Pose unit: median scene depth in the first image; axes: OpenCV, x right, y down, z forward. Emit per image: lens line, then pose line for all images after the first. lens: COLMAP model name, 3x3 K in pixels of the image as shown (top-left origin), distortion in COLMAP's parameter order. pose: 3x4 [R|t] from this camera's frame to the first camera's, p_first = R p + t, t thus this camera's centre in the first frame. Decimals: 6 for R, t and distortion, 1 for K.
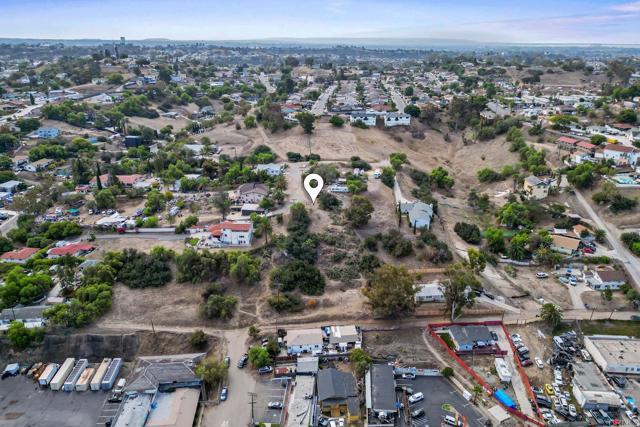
lens RADIAL K [[447.8, 0, 320.0], [0, 447.8, 213.5], [0, 0, 1]] dist [0.088591, -0.094538]
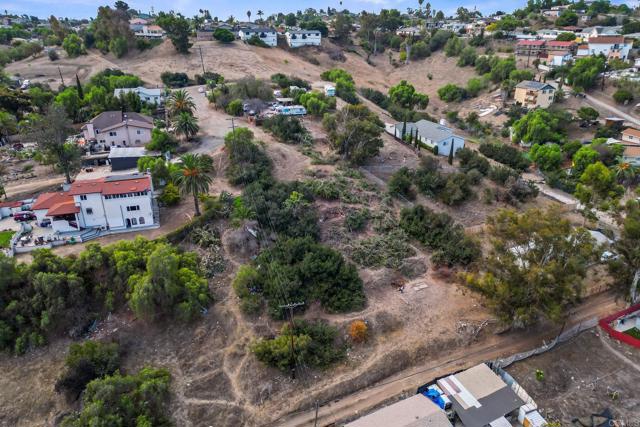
lens RADIAL K [[447.8, 0, 320.0], [0, 447.8, 213.5], [0, 0, 1]] dist [0.088591, -0.094538]
pose [[0.930924, -0.145702, 0.334891, -0.153589], [0.134567, 0.989301, 0.056349, 0.055495], [-0.339518, -0.007391, 0.940570, 0.543100]]
